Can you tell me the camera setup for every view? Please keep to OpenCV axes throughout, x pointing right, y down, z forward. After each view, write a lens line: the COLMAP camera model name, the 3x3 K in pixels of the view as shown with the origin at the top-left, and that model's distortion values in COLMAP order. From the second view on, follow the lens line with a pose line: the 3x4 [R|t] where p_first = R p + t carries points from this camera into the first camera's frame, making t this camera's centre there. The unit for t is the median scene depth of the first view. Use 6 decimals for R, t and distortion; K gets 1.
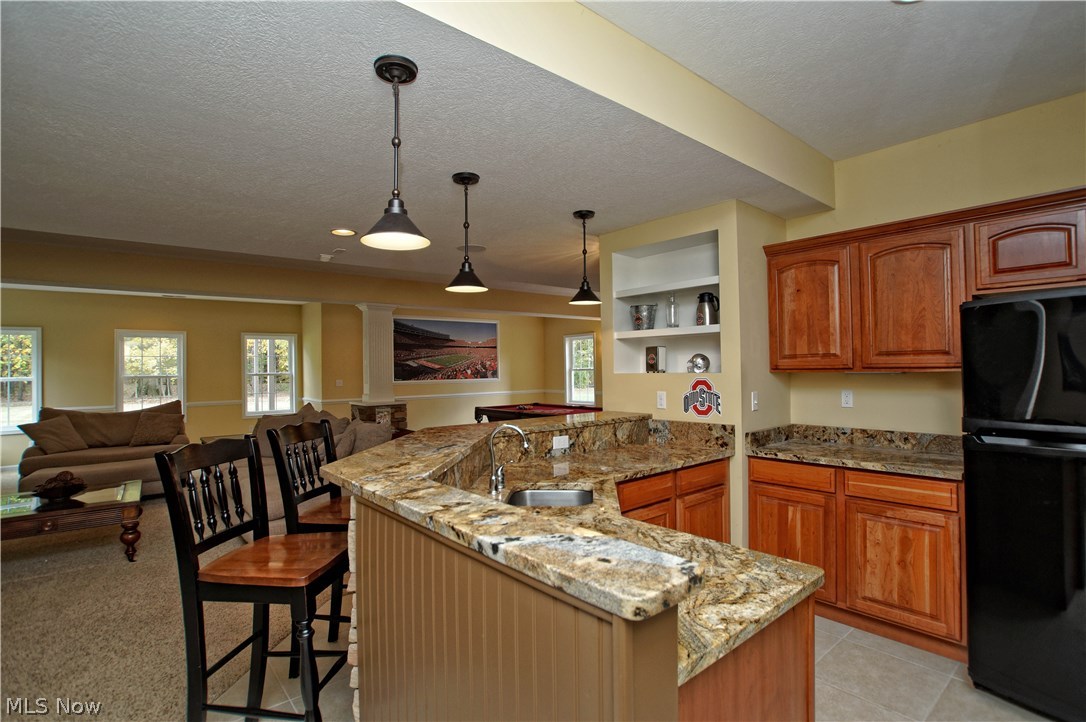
lens RADIAL K [[525.1, 0, 543.6], [0, 525.1, 362.9], [0, 0, 1]] dist [-0.031378, 0.000598]
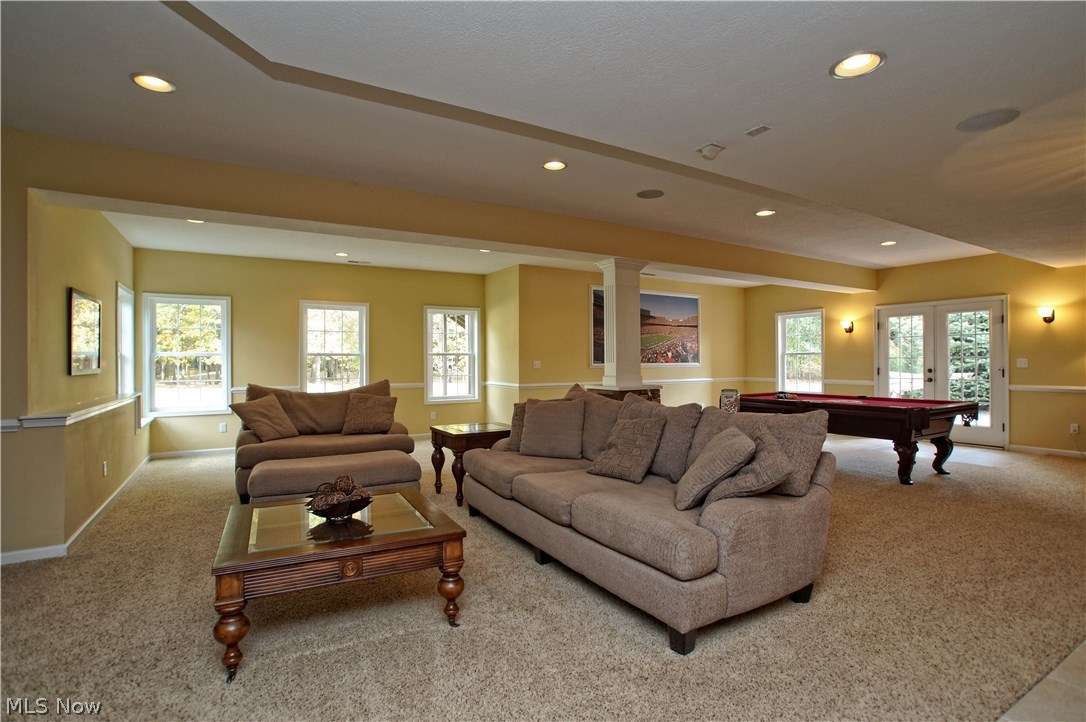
lens RADIAL K [[525.1, 0, 549.8], [0, 525.1, 362.8], [0, 0, 1]] dist [-0.031378, 0.000598]
pose [[0.986182, 0.009741, -0.165376, -0.252563], [-0.007418, 0.999865, 0.014661, 0.025103], [0.165497, -0.013231, 0.986122, 0.172817]]
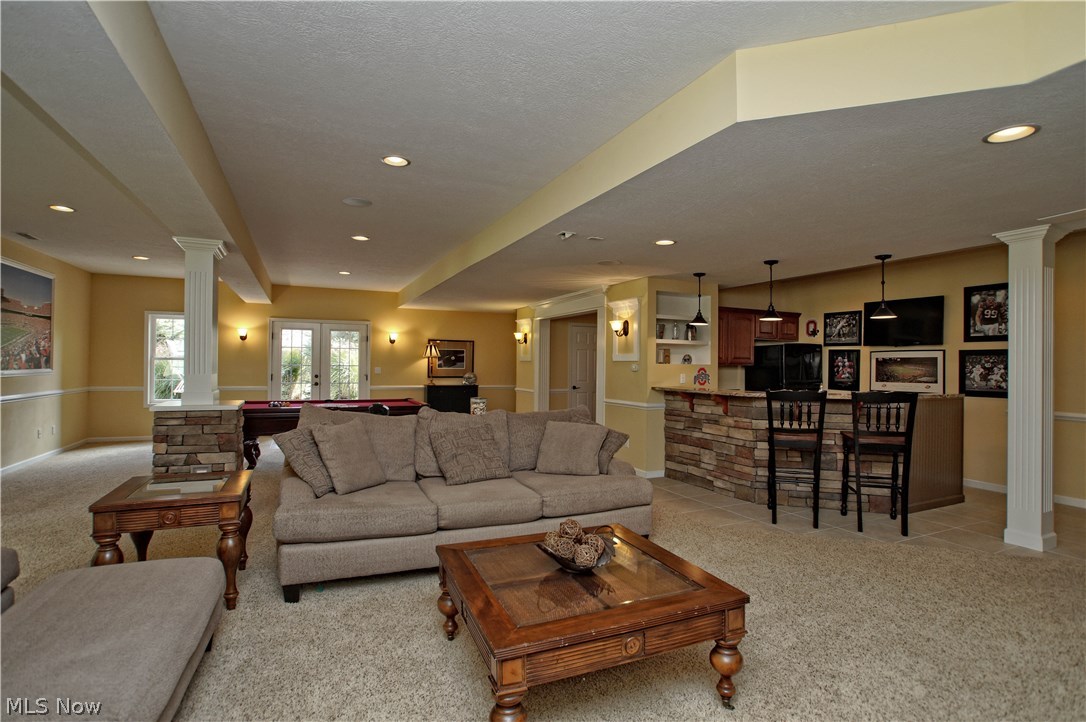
lens RADIAL K [[525.1, 0, 550.9], [0, 525.1, 363.4], [0, 0, 1]] dist [-0.031378, 0.000598]
pose [[0.268602, 0.017904, 0.963085, -0.684871], [-0.025592, 0.999607, -0.011446, 0.020029], [-0.962911, -0.021573, 0.268955, 0.384521]]
